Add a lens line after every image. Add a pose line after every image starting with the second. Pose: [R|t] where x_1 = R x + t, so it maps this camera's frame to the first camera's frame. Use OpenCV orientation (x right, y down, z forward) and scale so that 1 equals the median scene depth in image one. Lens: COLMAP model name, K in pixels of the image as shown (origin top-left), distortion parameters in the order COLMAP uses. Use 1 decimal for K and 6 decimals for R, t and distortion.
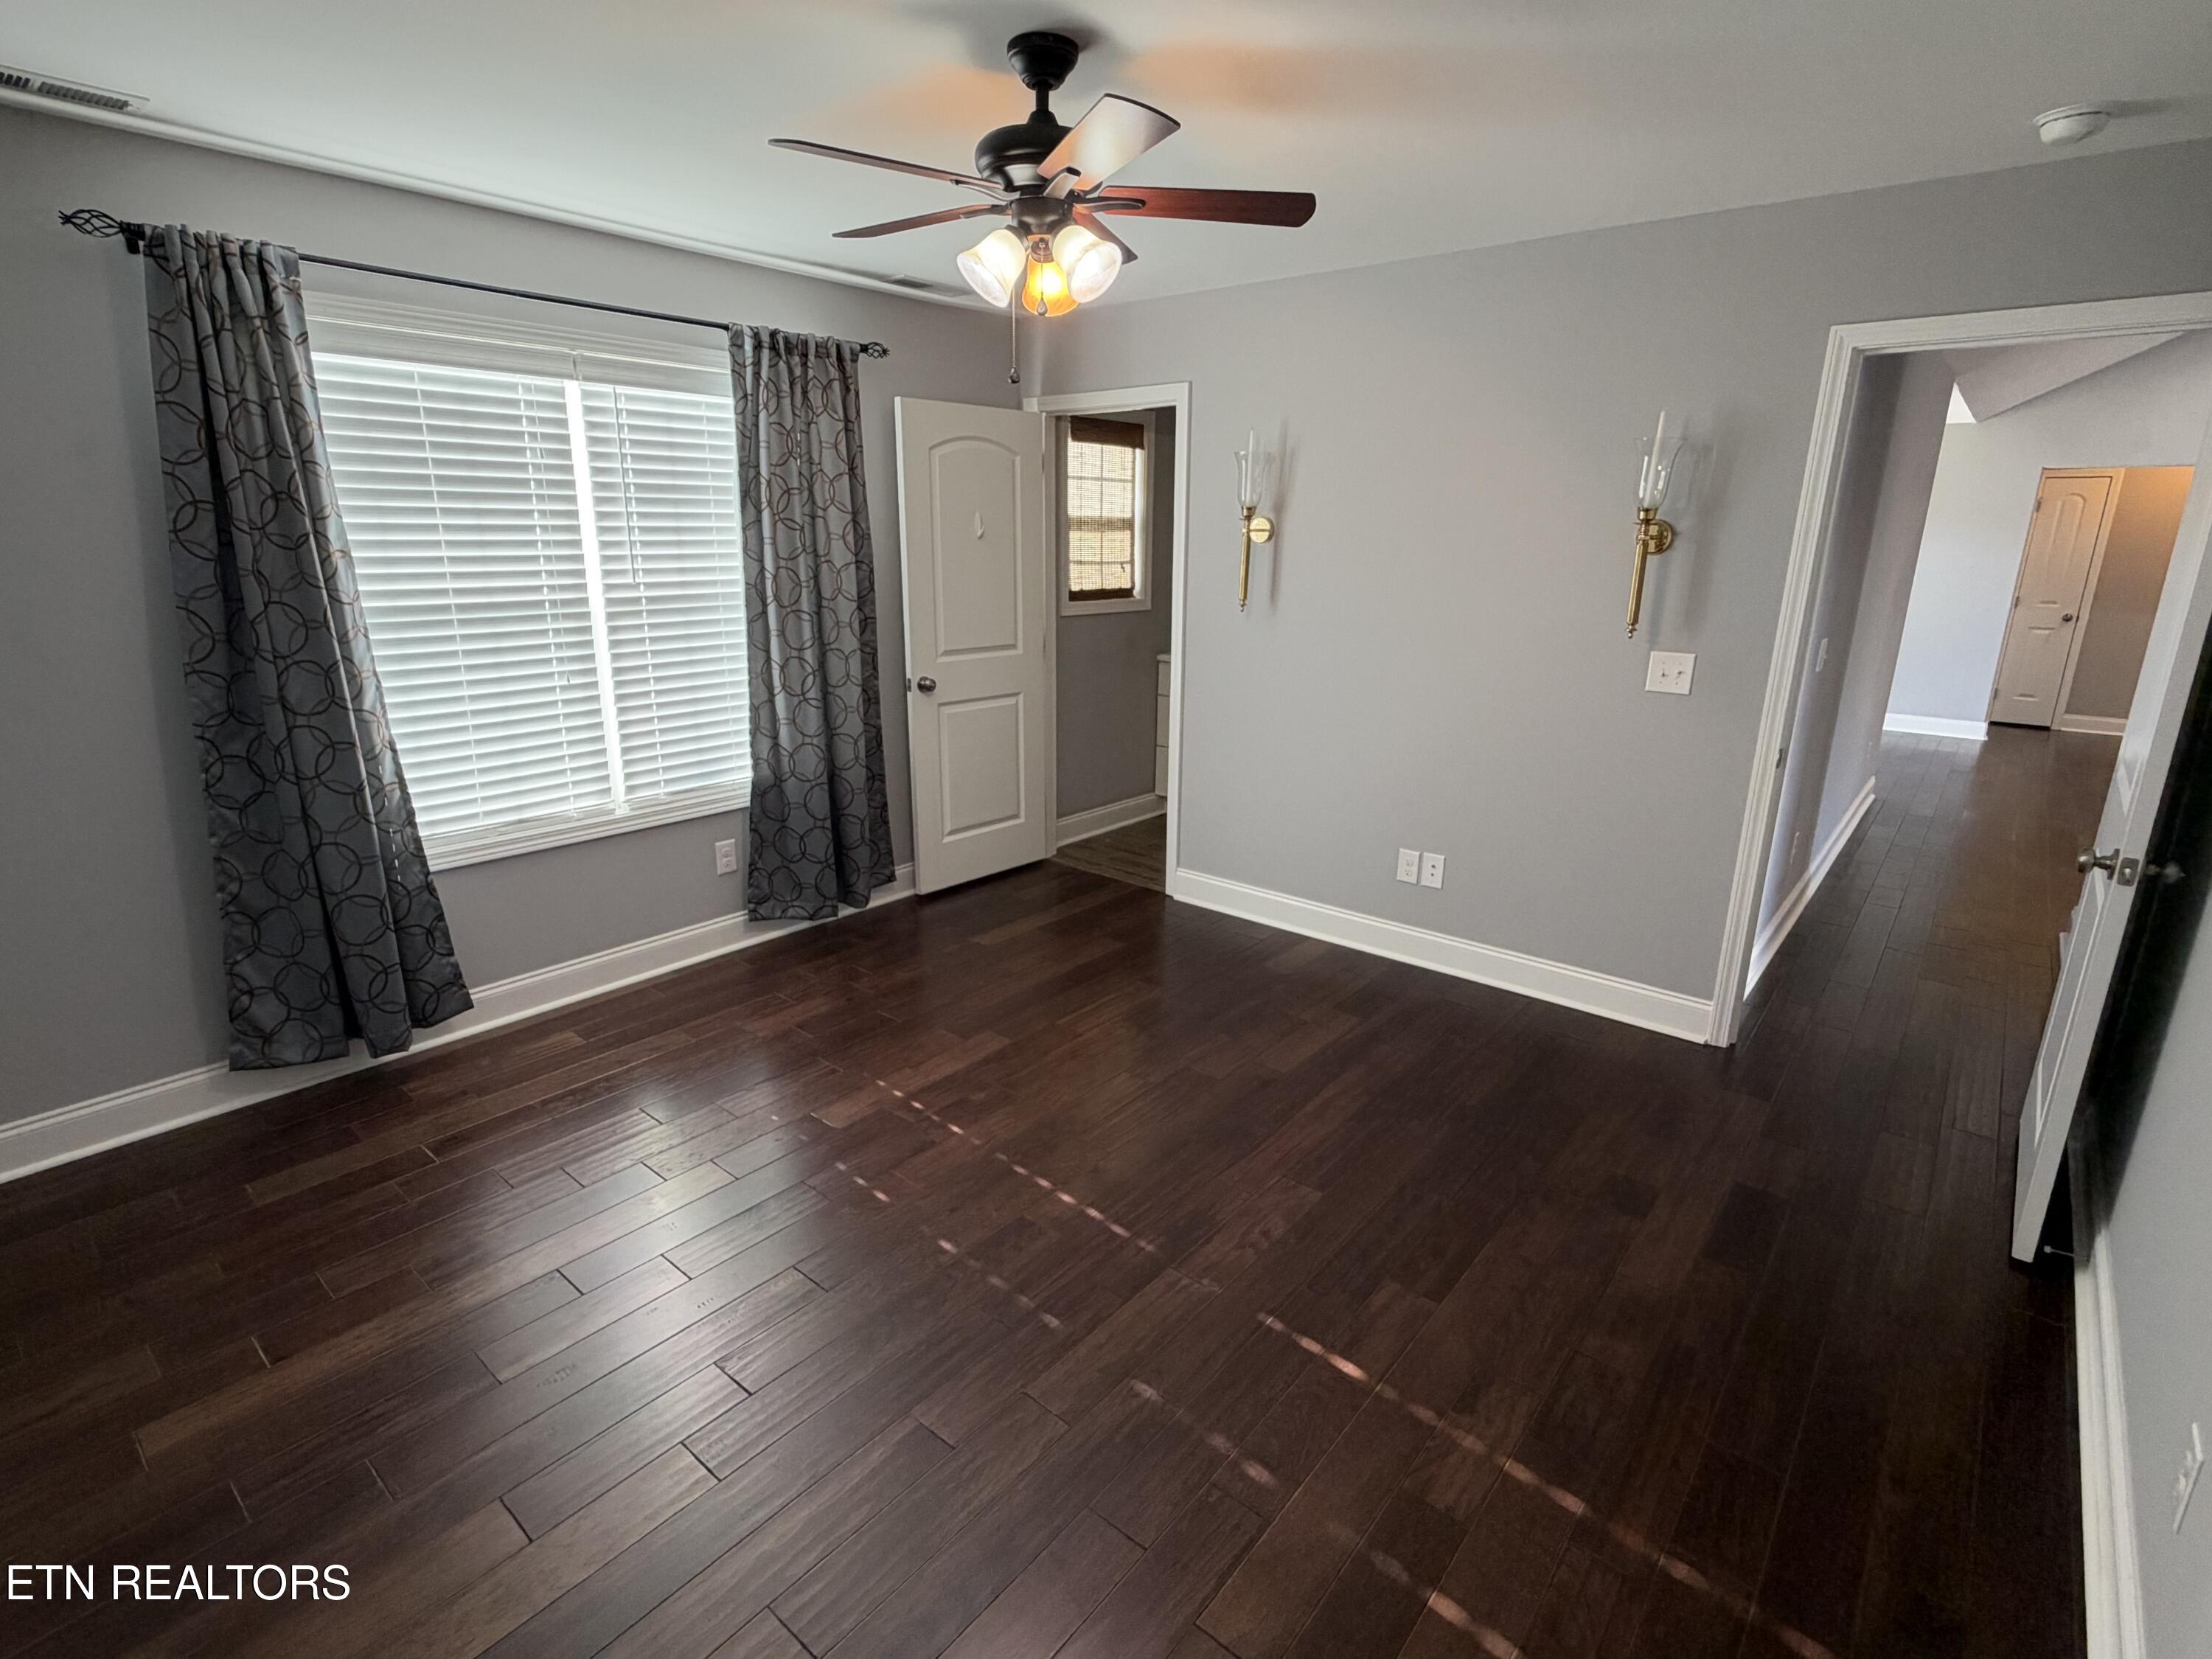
lens RADIAL K [[1086.1, 0, 1101.2], [0, 1086.1, 820.9], [0, 0, 1]] dist [0.018038, 0.000061]
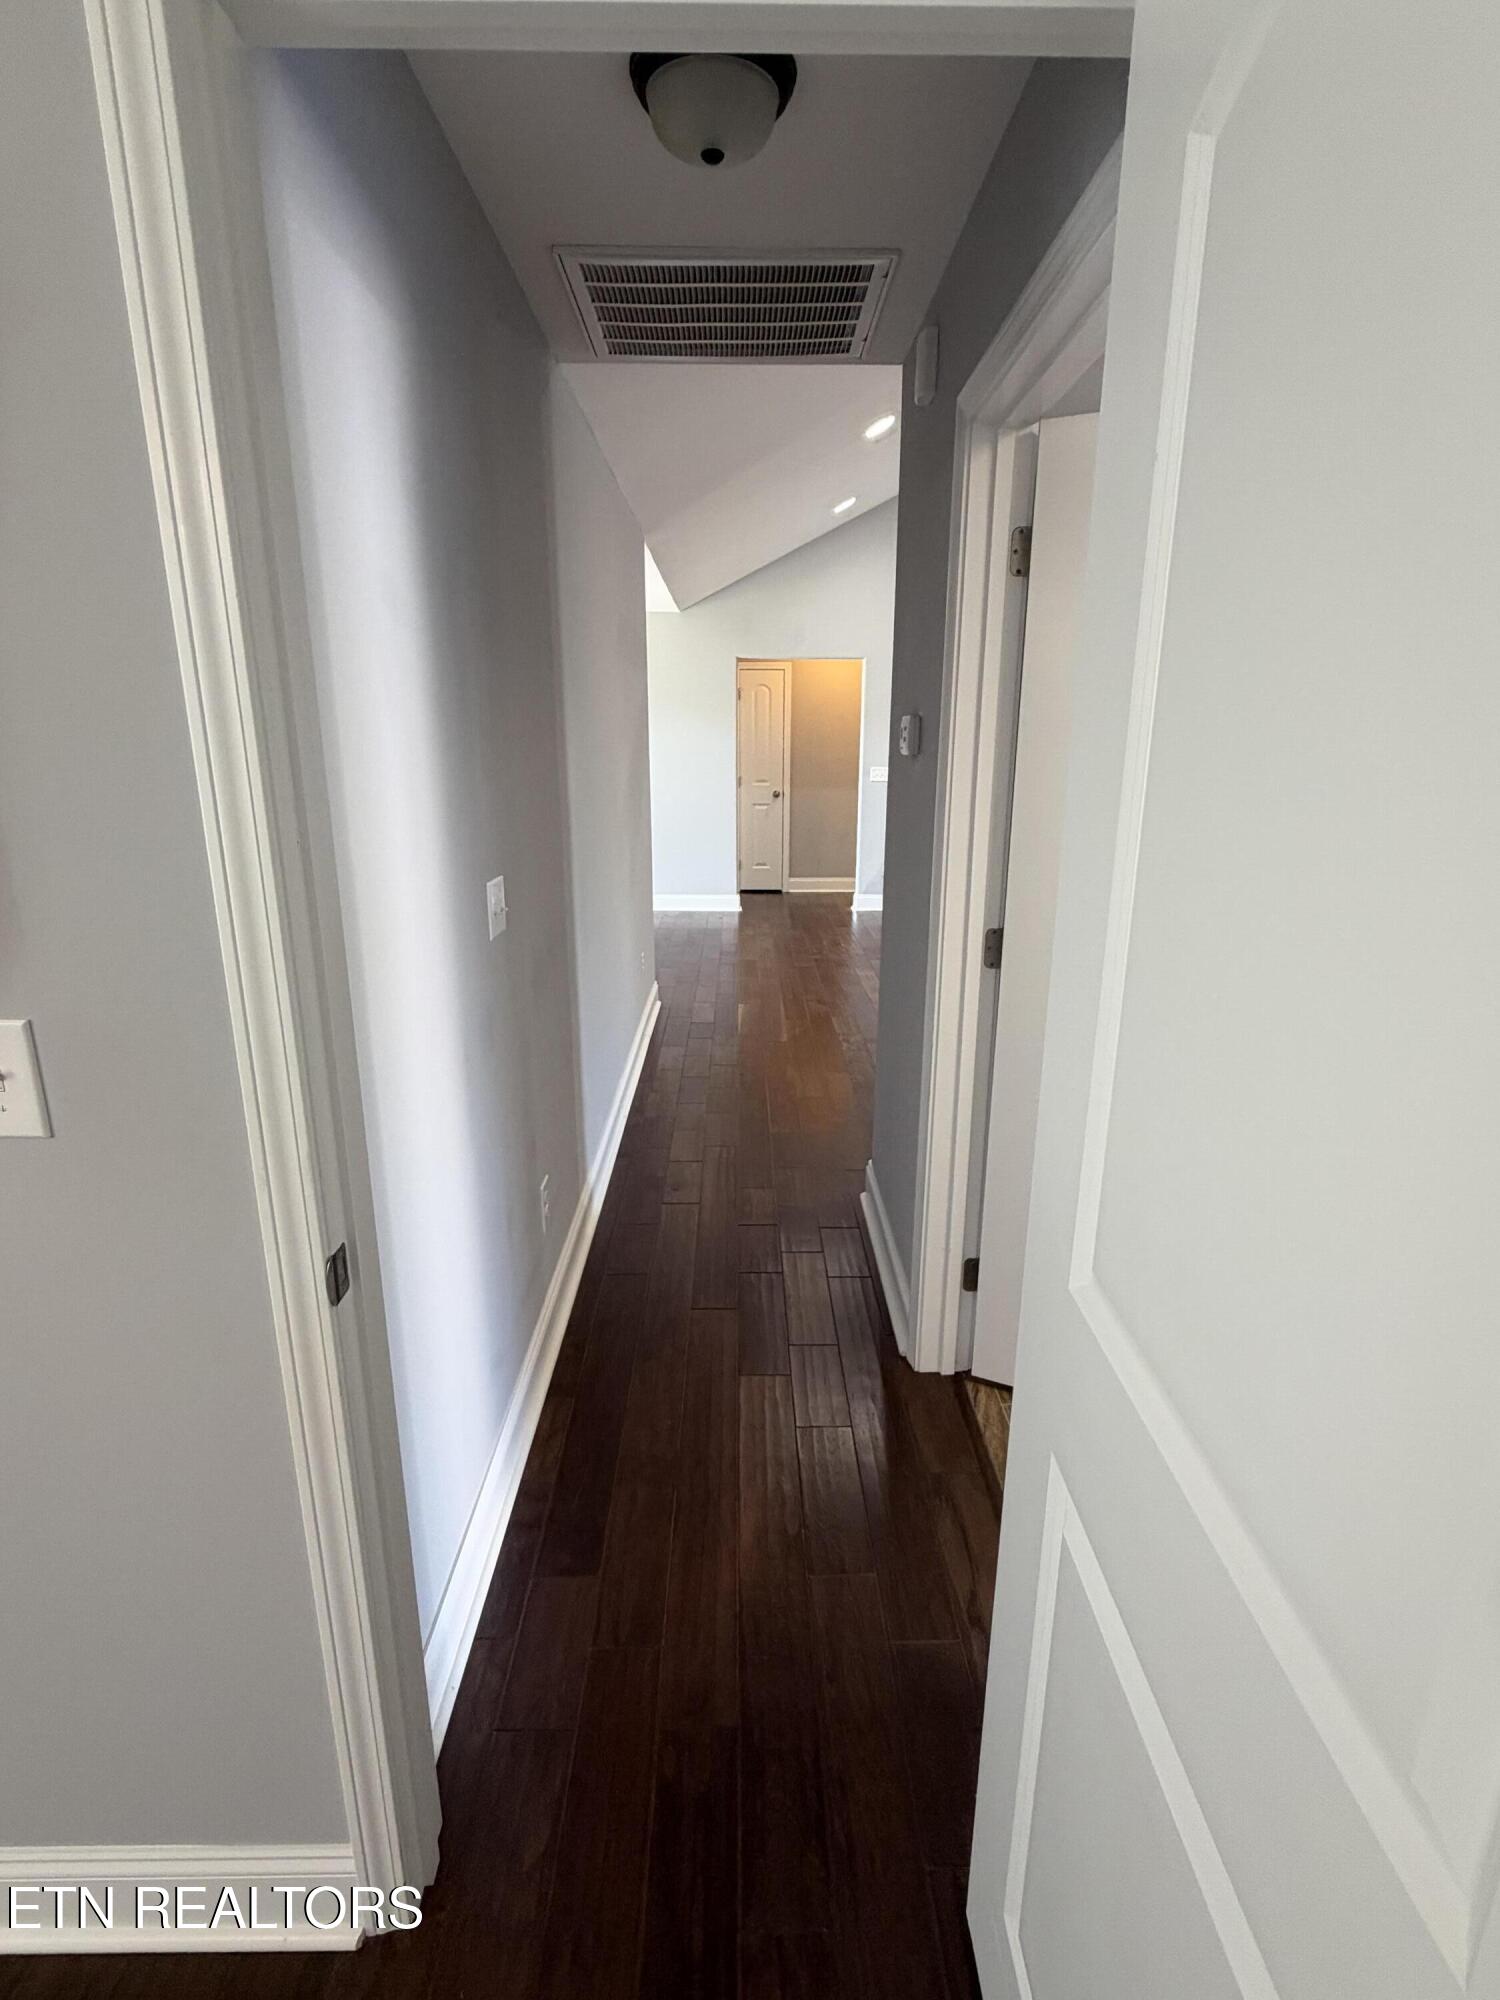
lens RADIAL K [[982.0, 0, 749.7], [0, 982.0, 1004.4], [0, 0, 1]] dist [0.018038, 0.000061]
pose [[0.765902, -0.181848, 0.616706, 0.206693], [0.172599, 0.982114, 0.075241, -0.055893], [-0.619358, 0.048816, 0.783590, 0.251161]]
